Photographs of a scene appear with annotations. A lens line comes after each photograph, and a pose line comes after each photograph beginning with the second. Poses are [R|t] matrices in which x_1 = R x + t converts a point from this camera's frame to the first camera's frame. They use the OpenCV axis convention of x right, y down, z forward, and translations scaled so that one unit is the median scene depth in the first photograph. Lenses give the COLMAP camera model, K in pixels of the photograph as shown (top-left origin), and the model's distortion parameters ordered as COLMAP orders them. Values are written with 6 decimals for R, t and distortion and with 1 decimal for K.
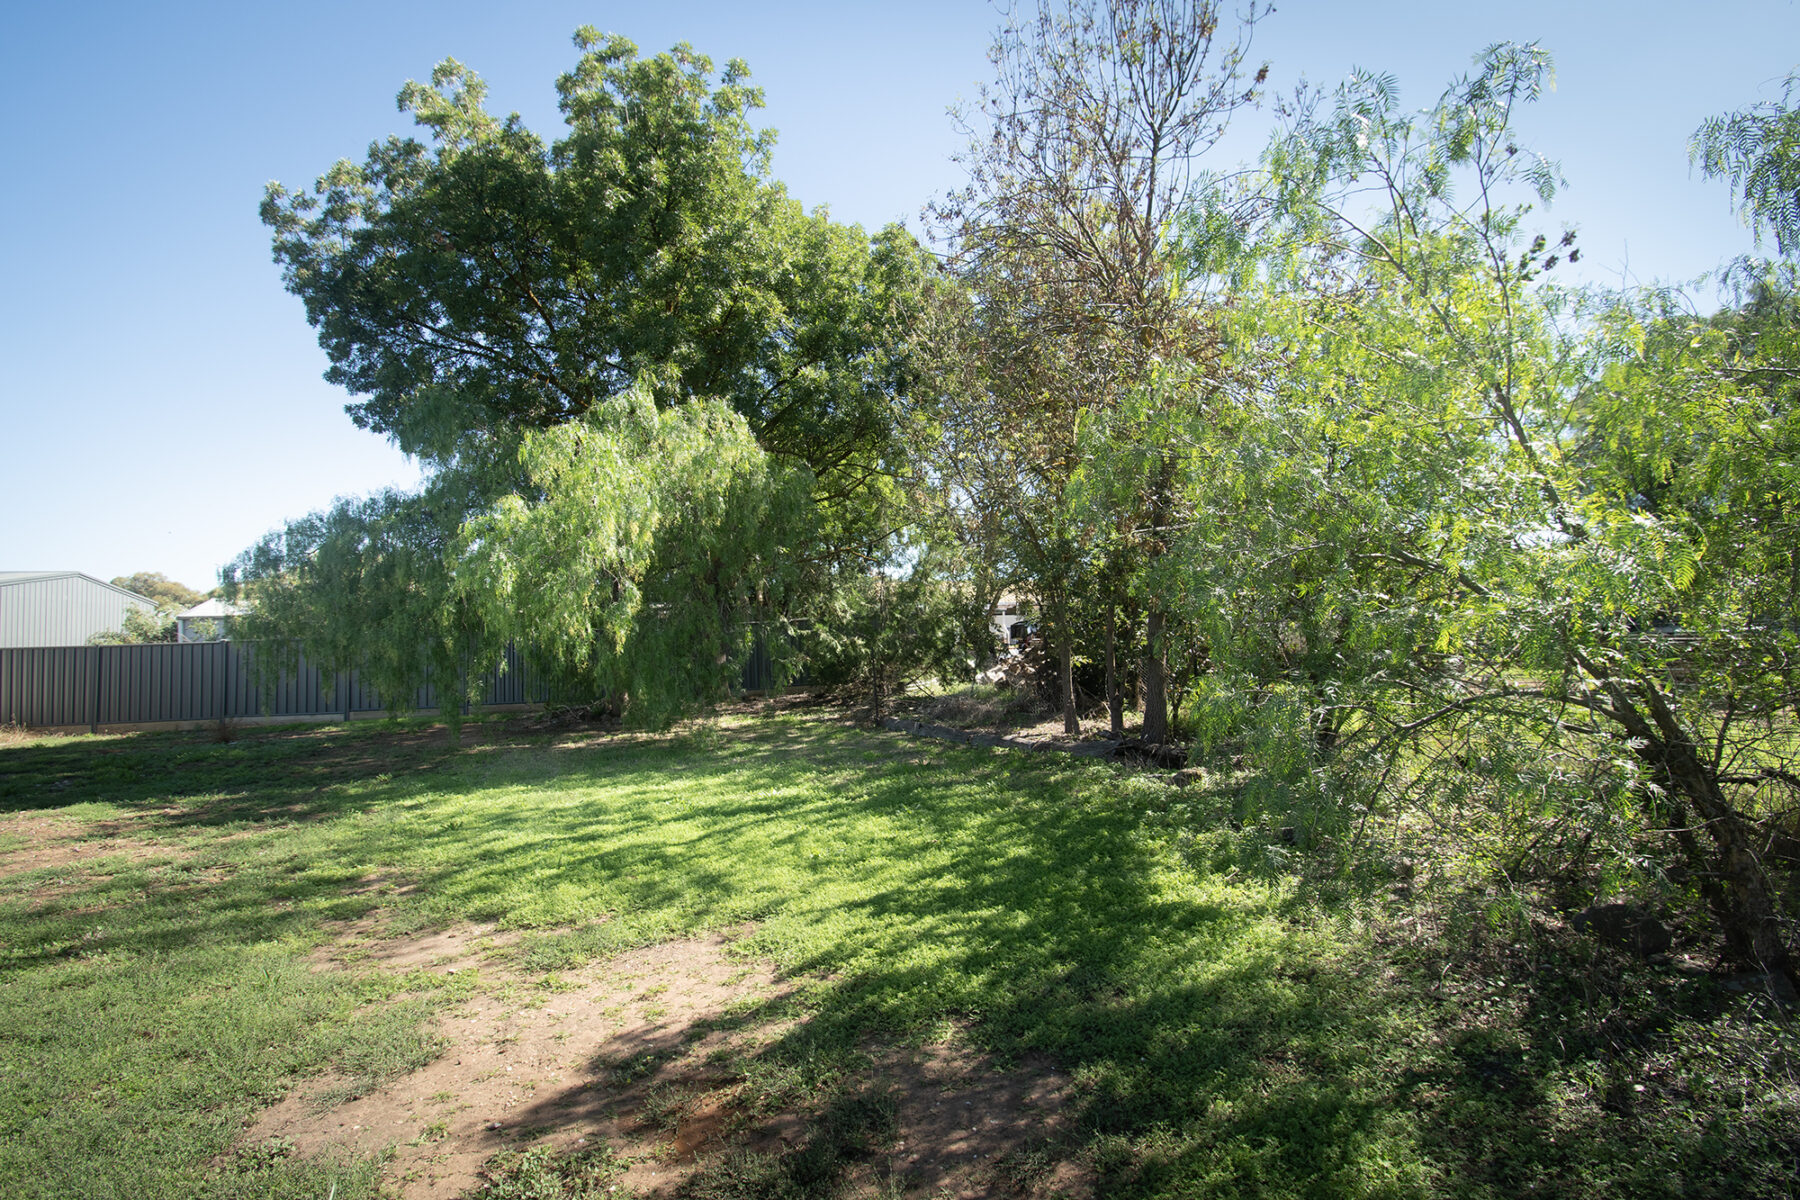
lens RADIAL K [[851.1, 0, 889.2], [0, 851.1, 609.1], [0, 0, 1]] dist [0.013833, -0.023608]
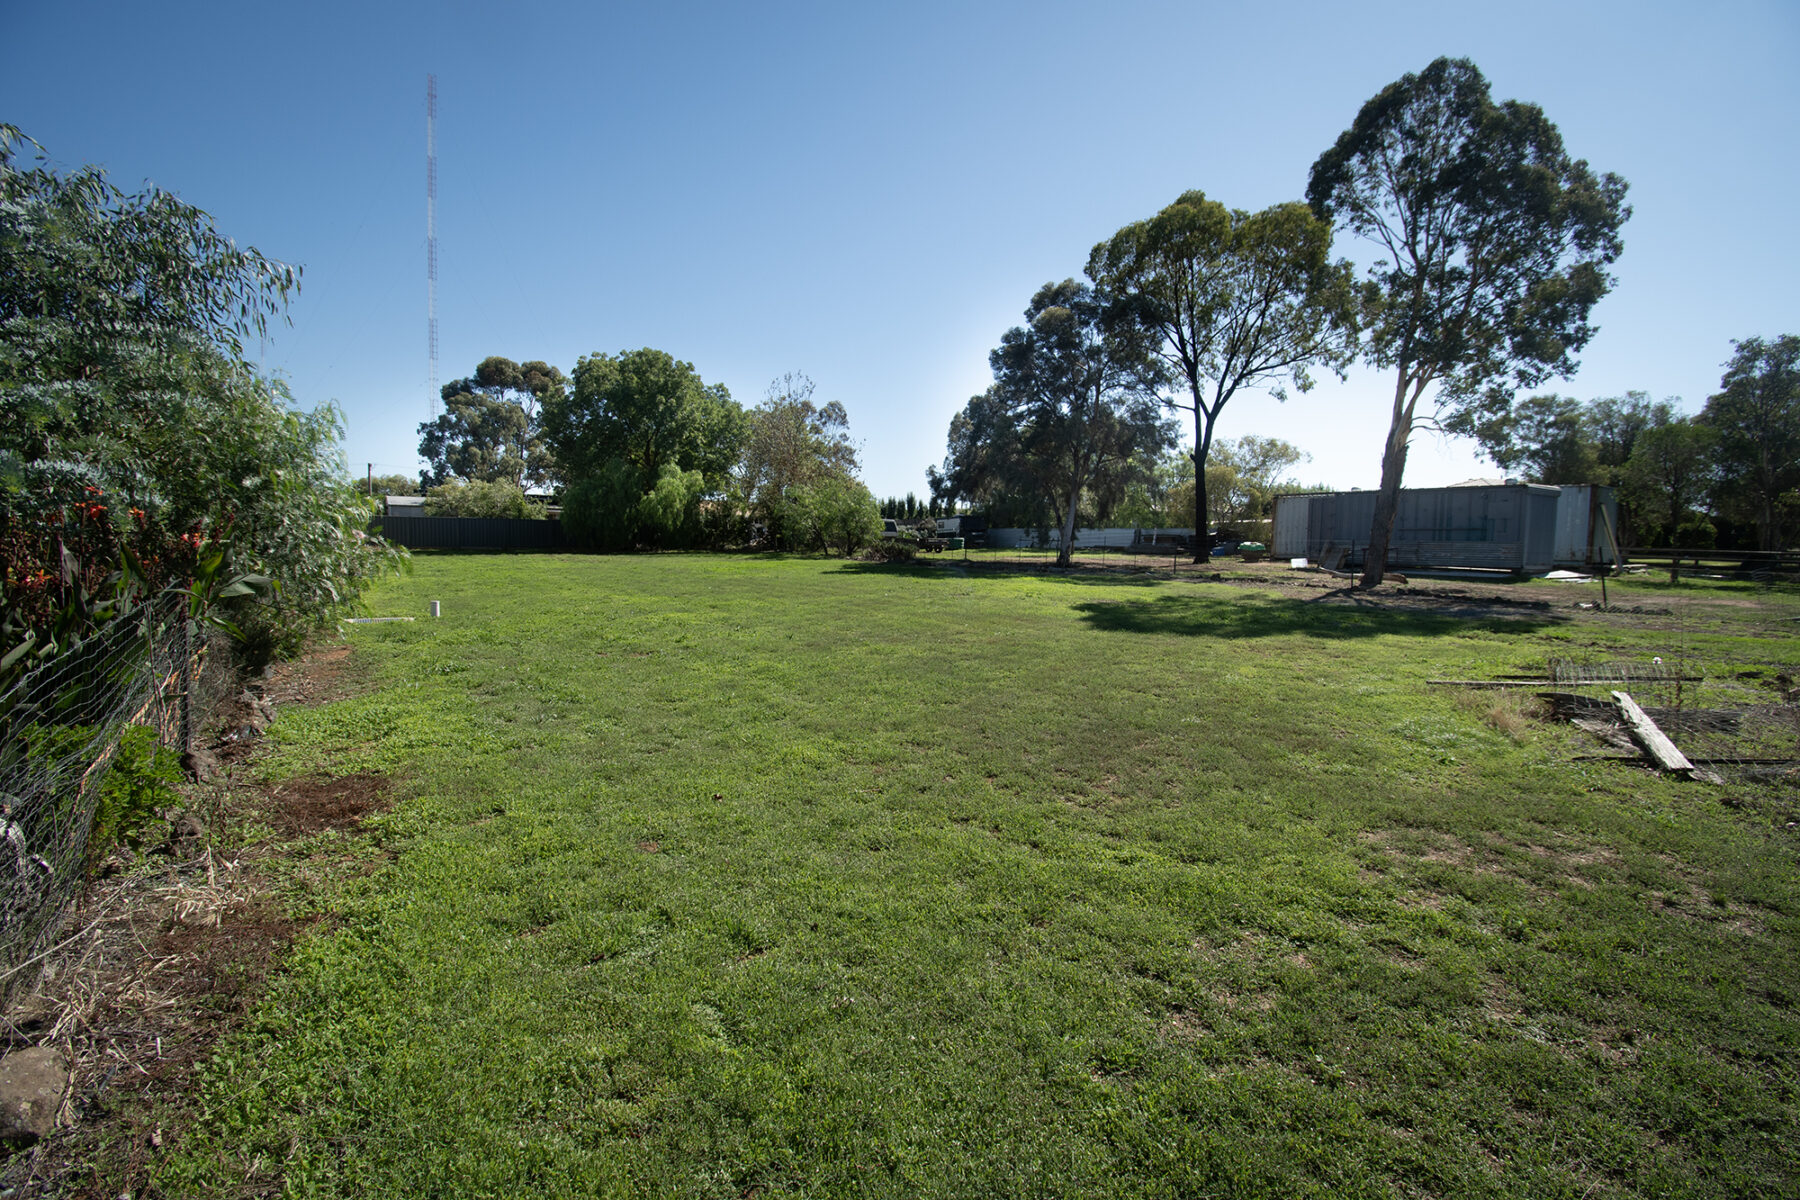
lens RADIAL K [[796.5, 0, 906.0], [0, 796.5, 601.6], [0, 0, 1]] dist [0.006479, -0.018216]
pose [[0.941946, 0.017618, 0.335303, -0.471127], [-0.053991, 0.993575, 0.099467, -0.038263], [-0.331396, -0.111796, 0.936845, -2.759548]]
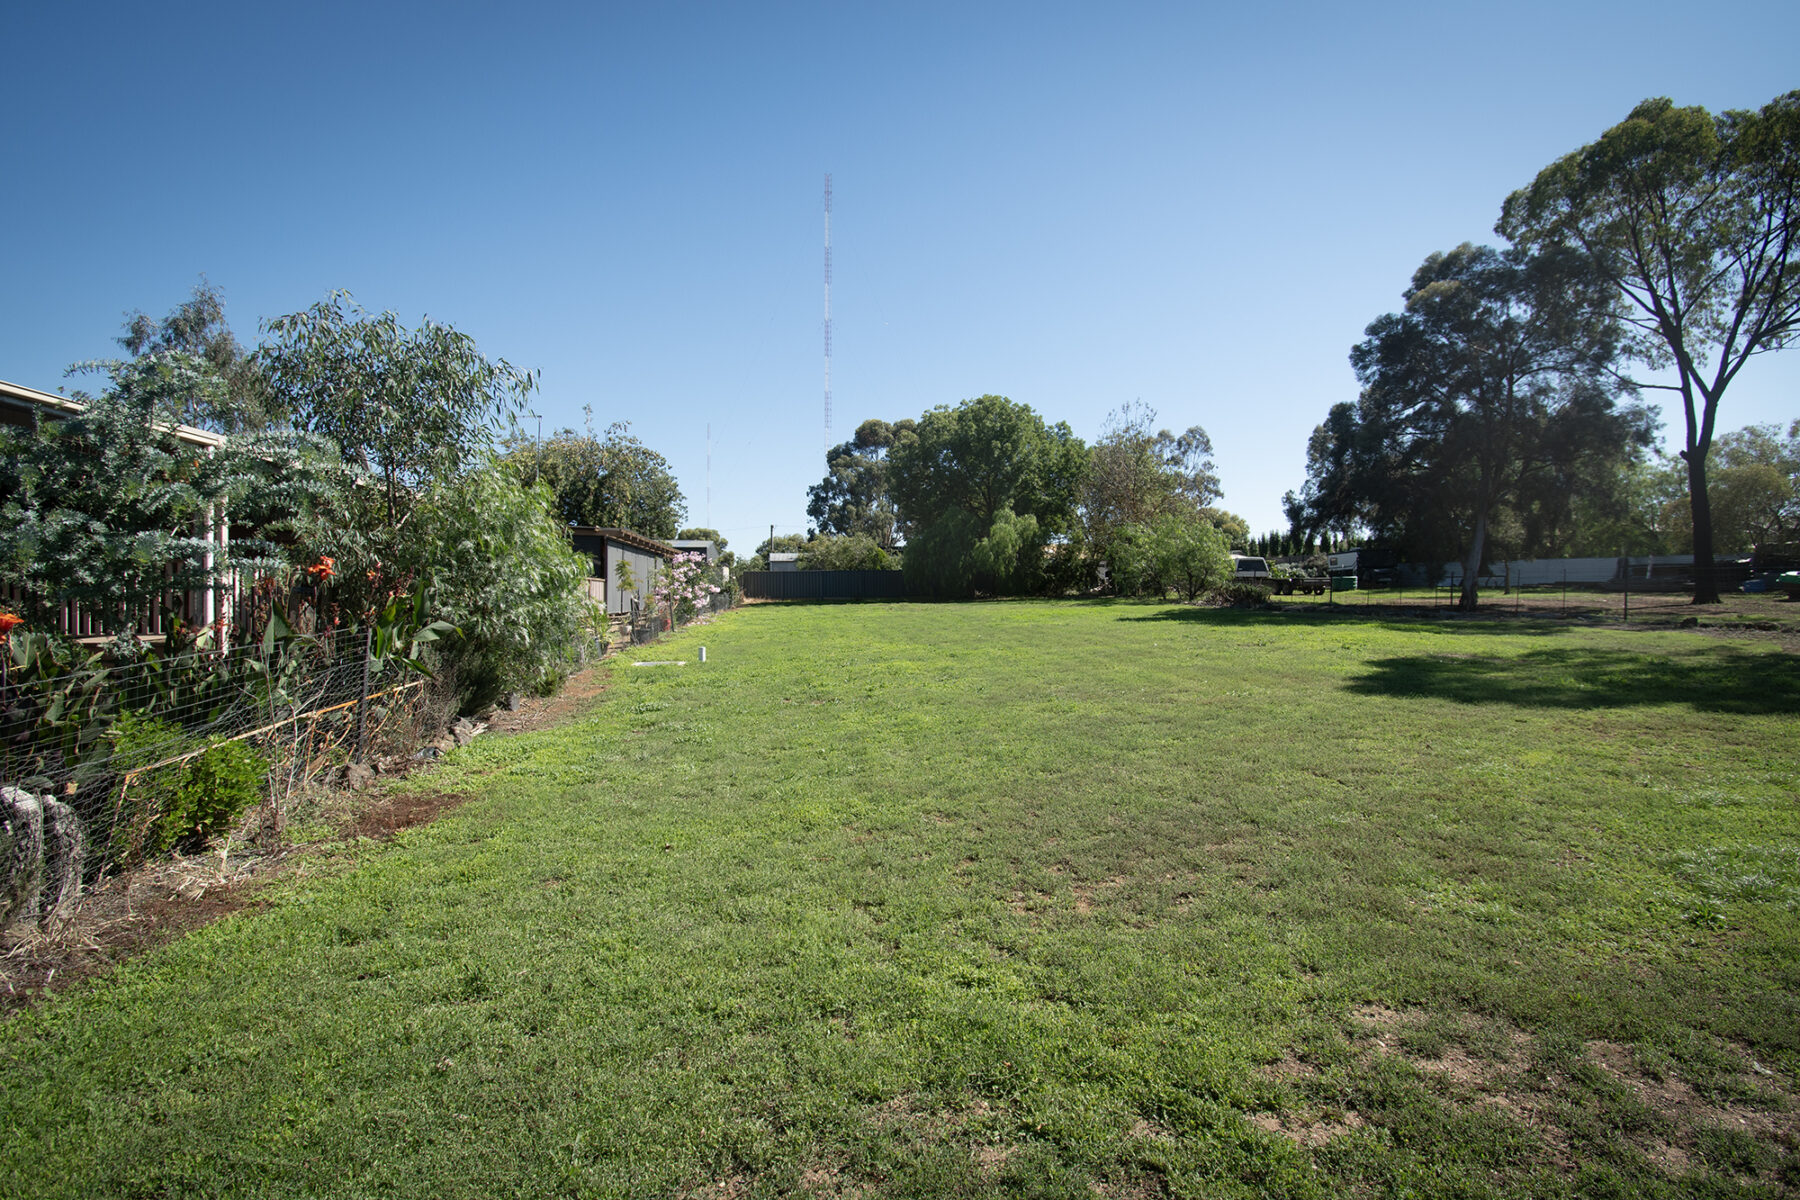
lens RADIAL K [[851.1, 0, 902.9], [0, 851.1, 603.0], [0, 0, 1]] dist [0.013833, -0.023608]
pose [[0.992713, 0.022217, -0.118437, -0.274099], [-0.015259, 0.998122, 0.059335, -0.043472], [0.119533, -0.057095, 0.991187, -2.765210]]
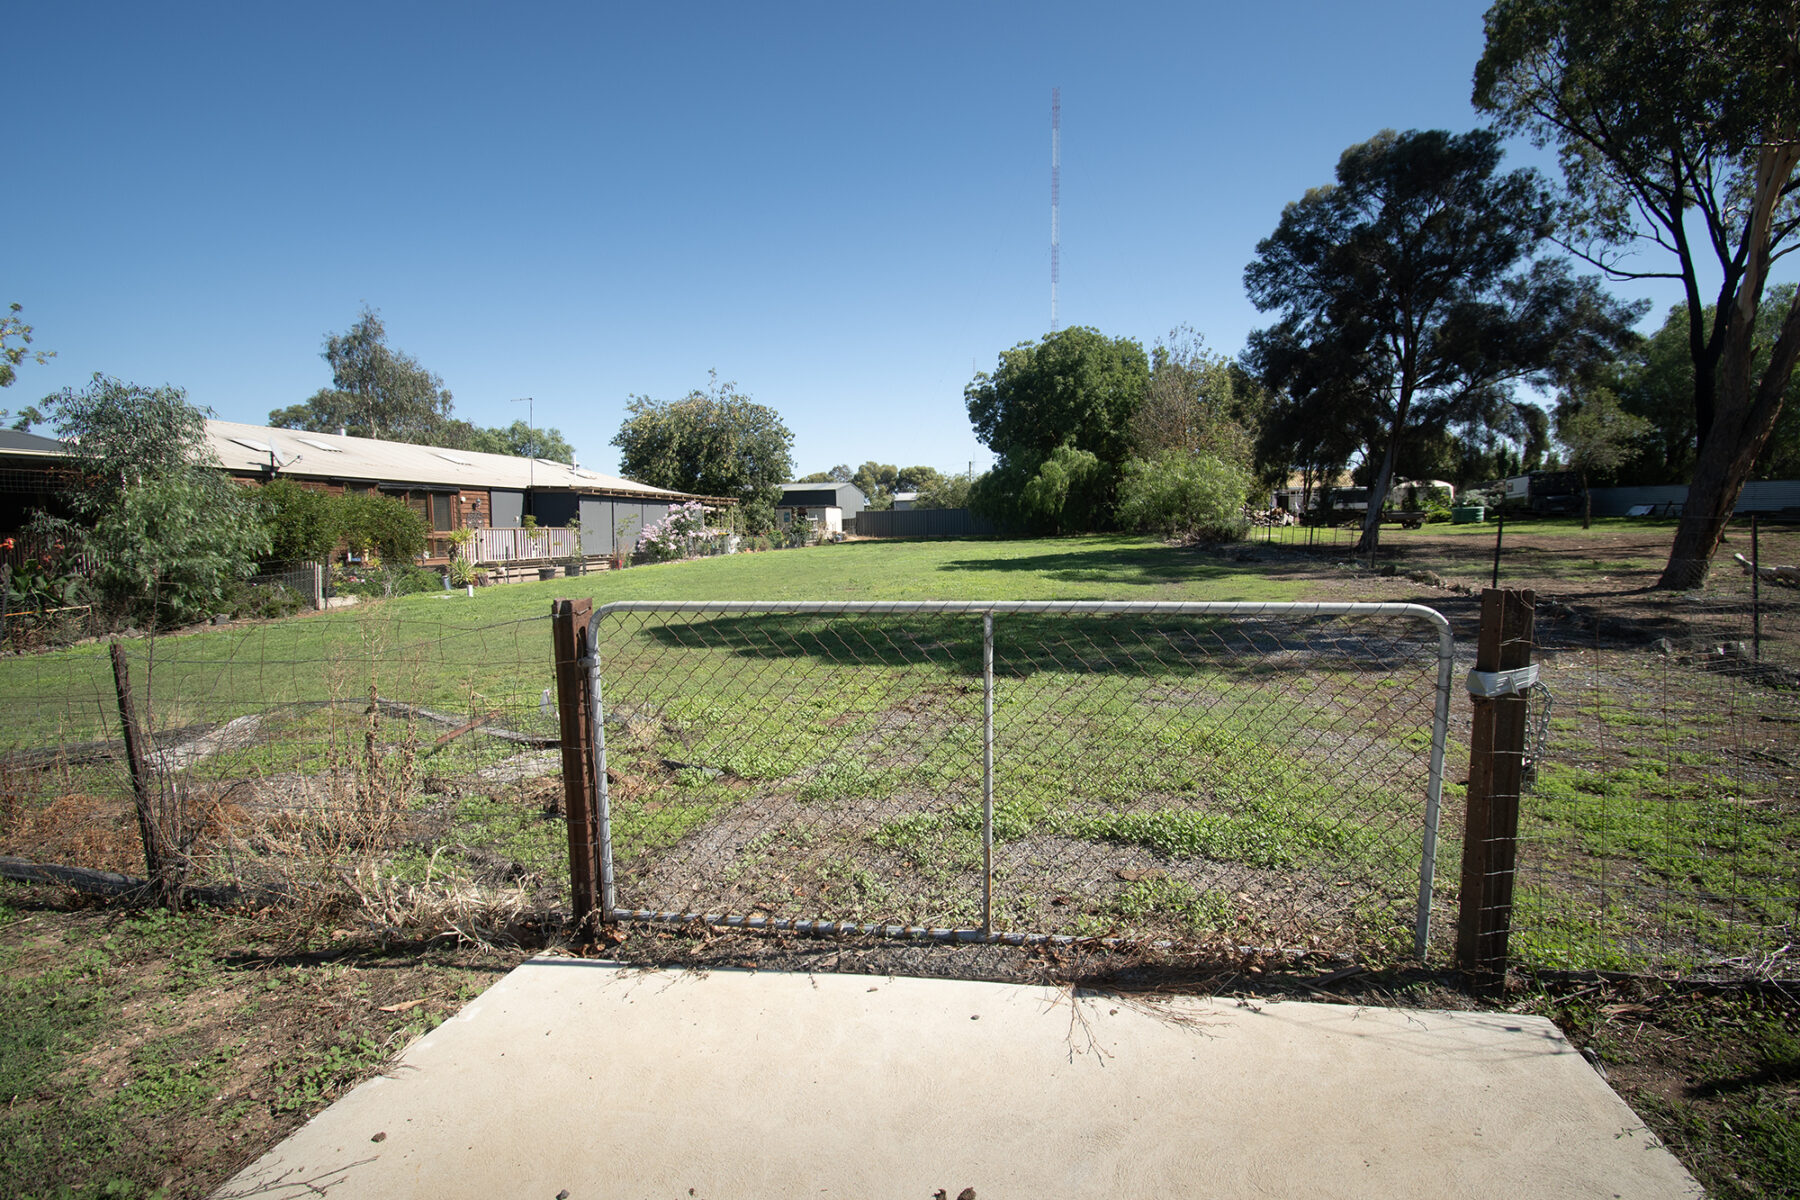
lens RADIAL K [[851.1, 0, 902.3], [0, 851.1, 602.5], [0, 0, 1]] dist [0.013833, -0.023608]
pose [[0.895783, 0.050512, -0.441612, 0.743168], [0.012687, 0.990212, 0.138997, -0.087277], [0.444311, -0.130114, 0.886374, -2.689247]]
